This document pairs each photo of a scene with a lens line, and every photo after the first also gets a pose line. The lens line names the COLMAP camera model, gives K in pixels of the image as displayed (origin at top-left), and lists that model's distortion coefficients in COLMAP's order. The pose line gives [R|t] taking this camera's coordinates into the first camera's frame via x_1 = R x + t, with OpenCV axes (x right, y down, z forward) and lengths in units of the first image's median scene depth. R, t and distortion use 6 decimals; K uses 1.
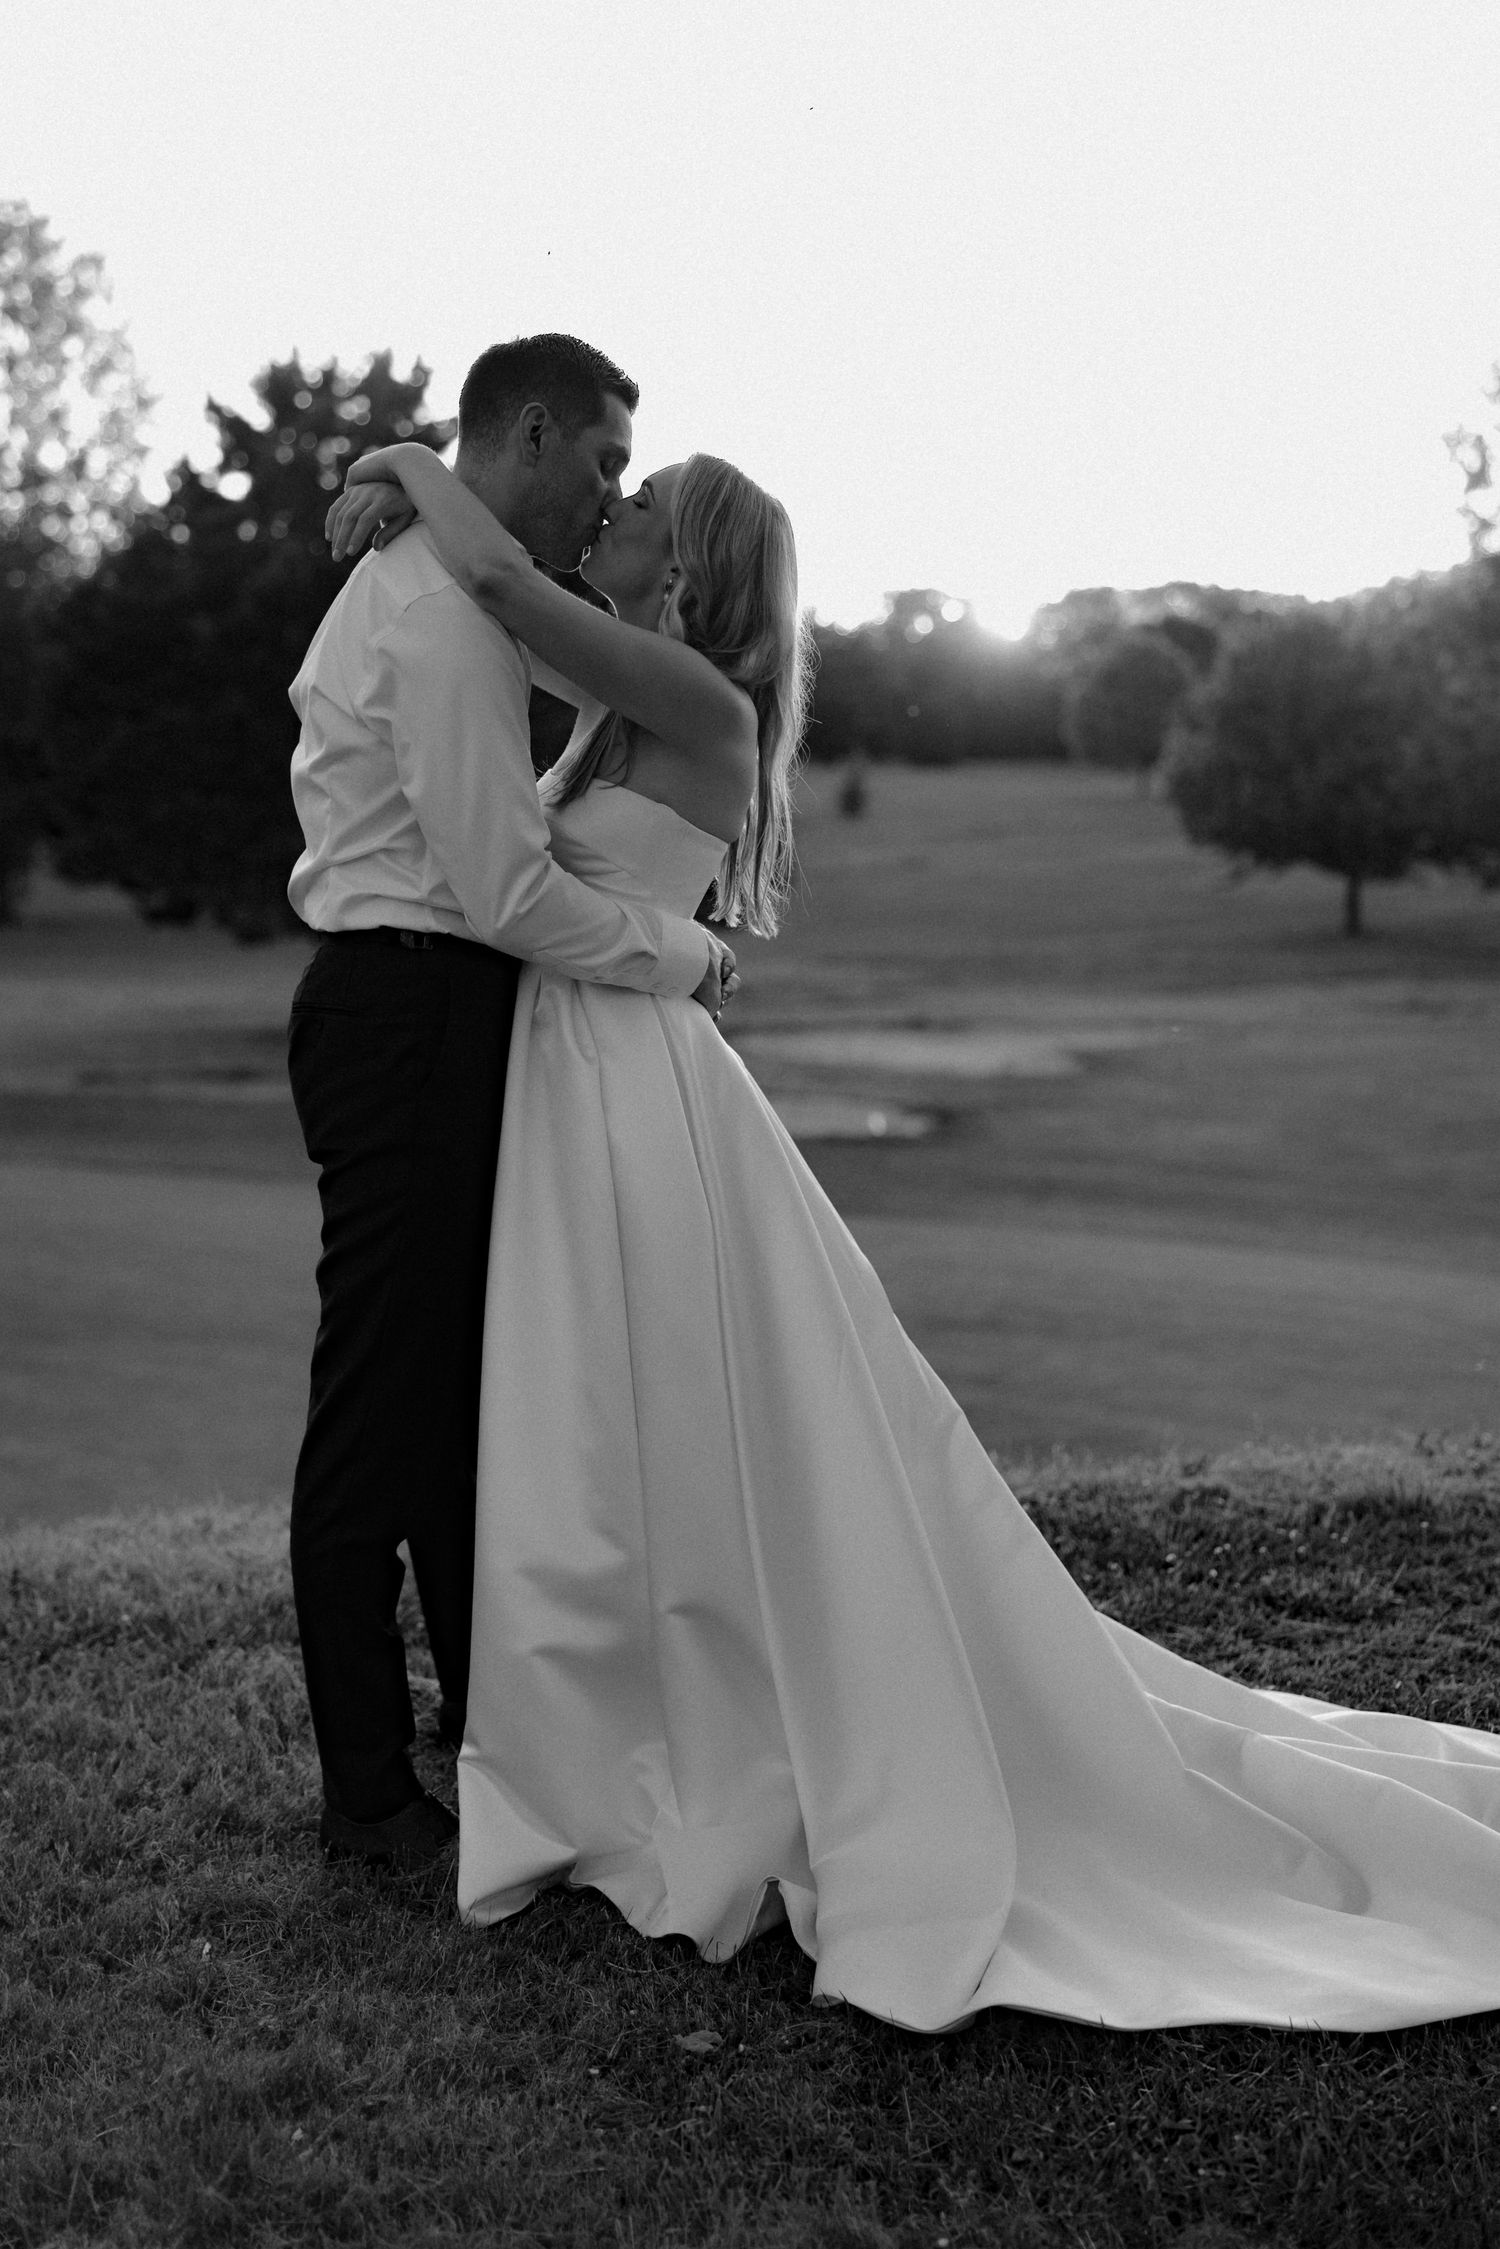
lens RADIAL K [[3079.6, 0, 750.0], [0, 3079.6, 1124.5], [0, 0, 1]] dist [-0.005048, 0.085402]
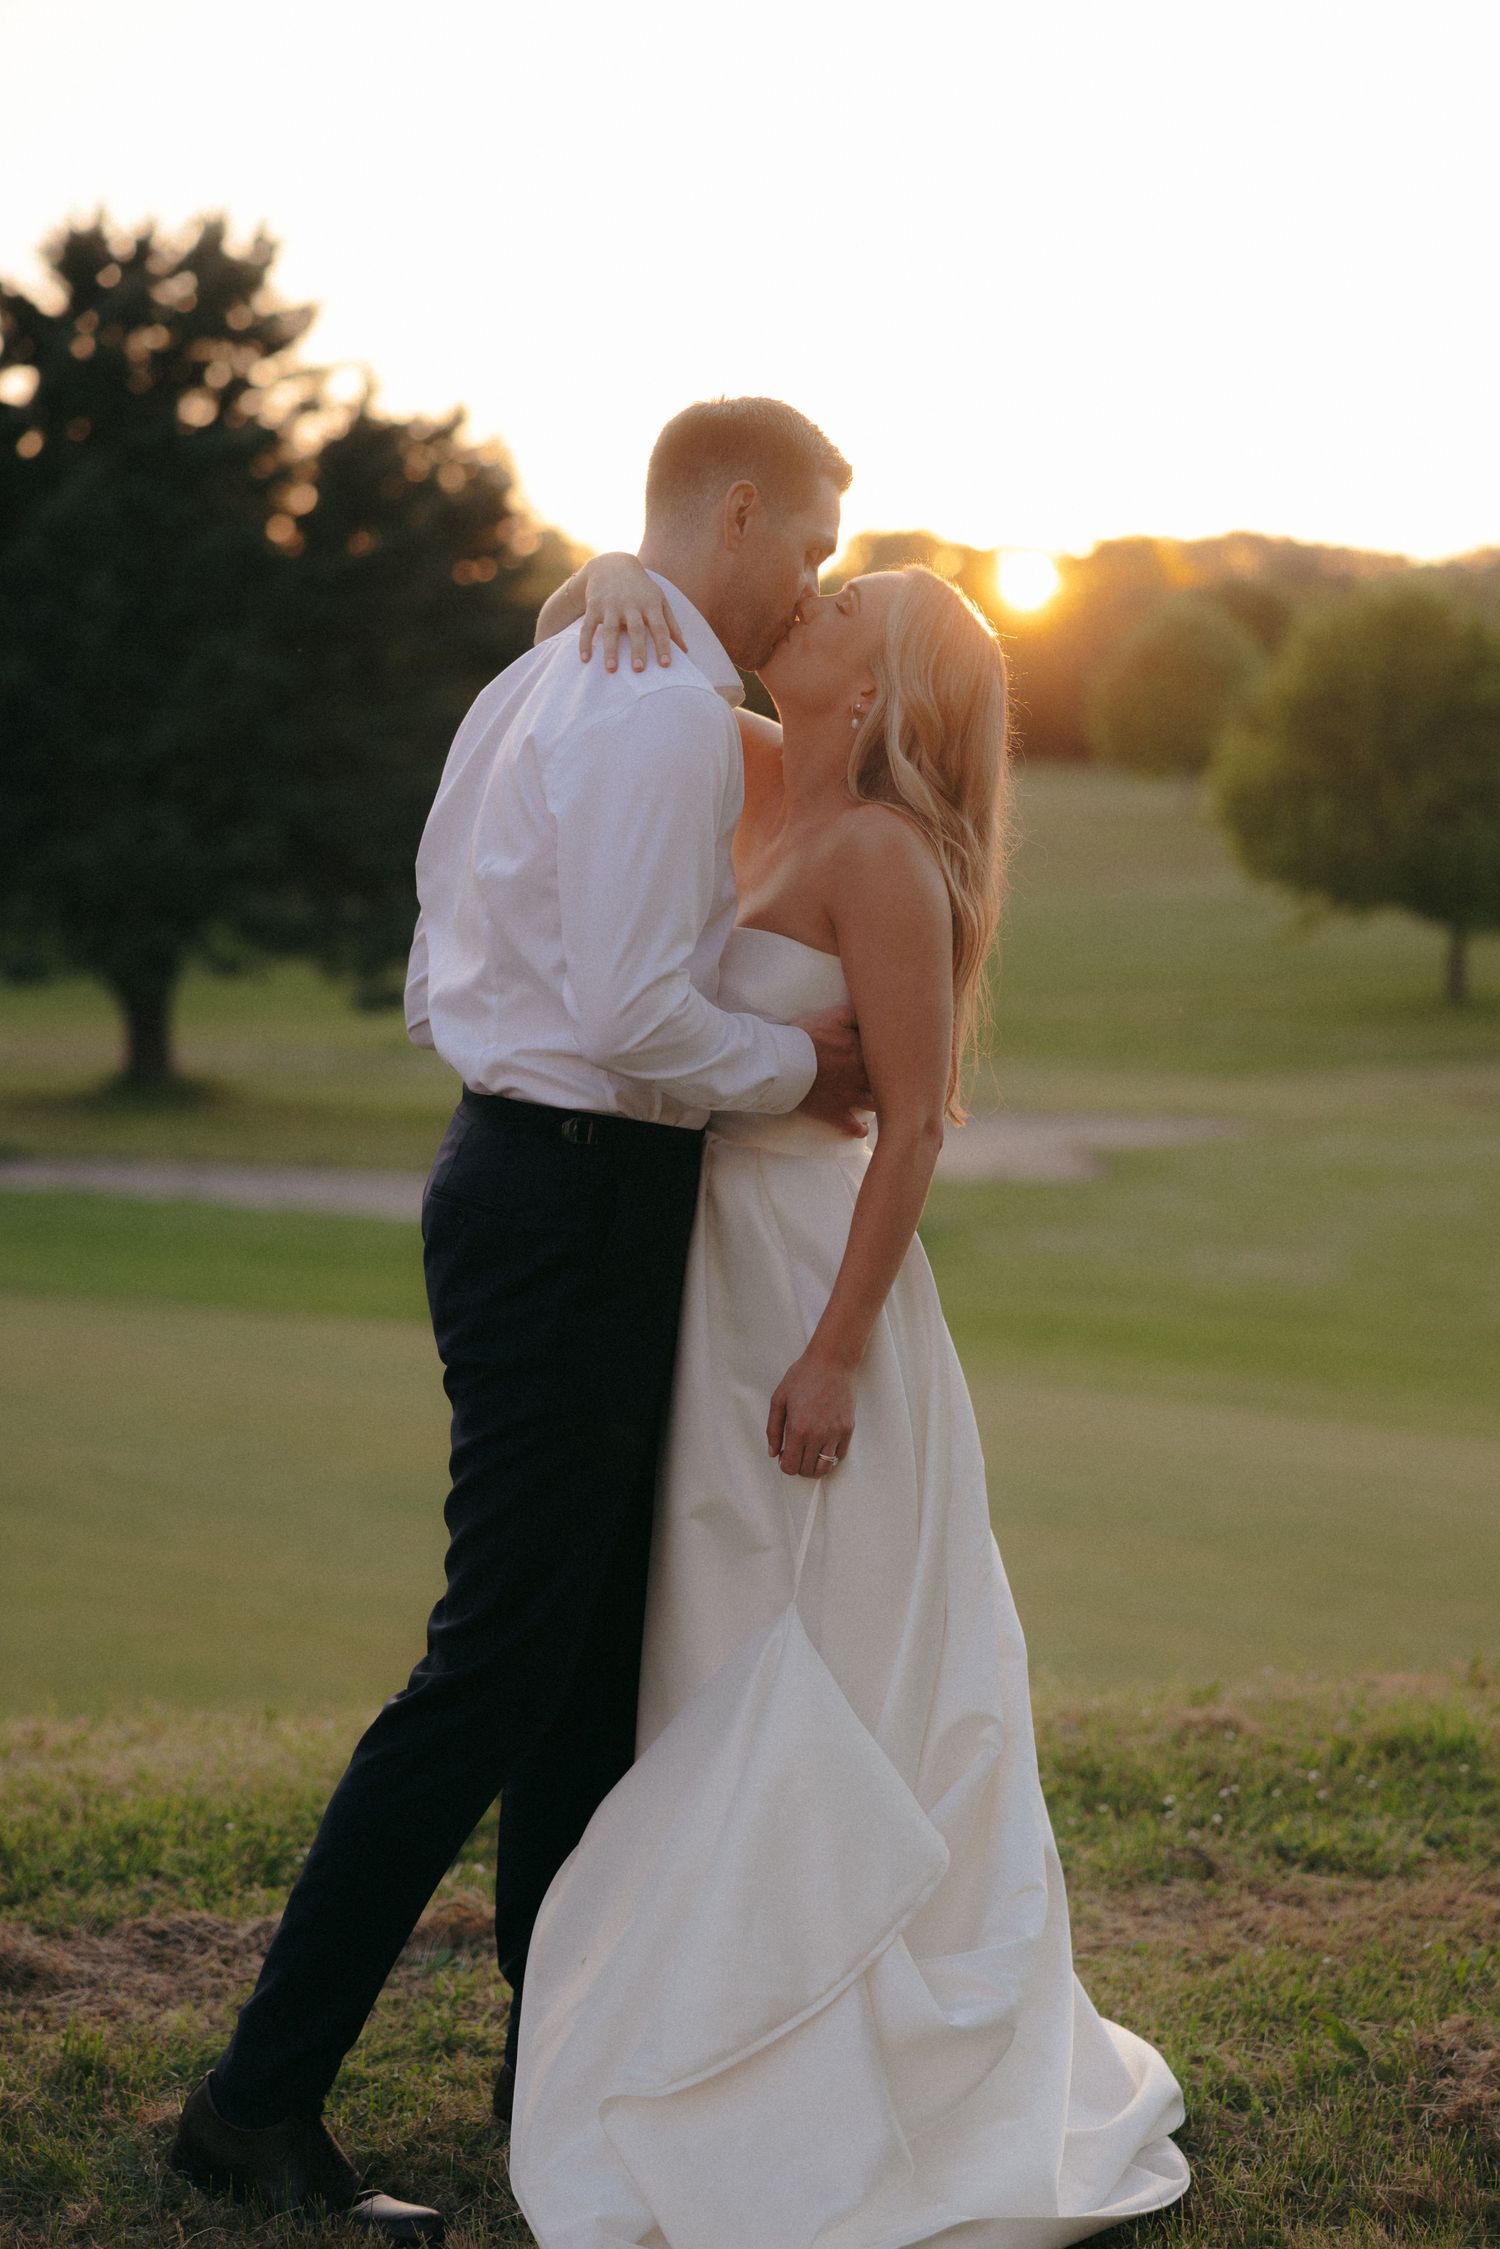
lens RADIAL K [[4918.4, 0, 750.0], [0, 4918.4, 1124.5], [0, 0, 1]] dist [0.016195, -0.044486]
pose [[0.999246, 0.025195, 0.029530, -0.024958], [-0.025229, 0.999681, 0.000780, -0.044332], [-0.029501, -0.001524, 0.999564, -0.355701]]
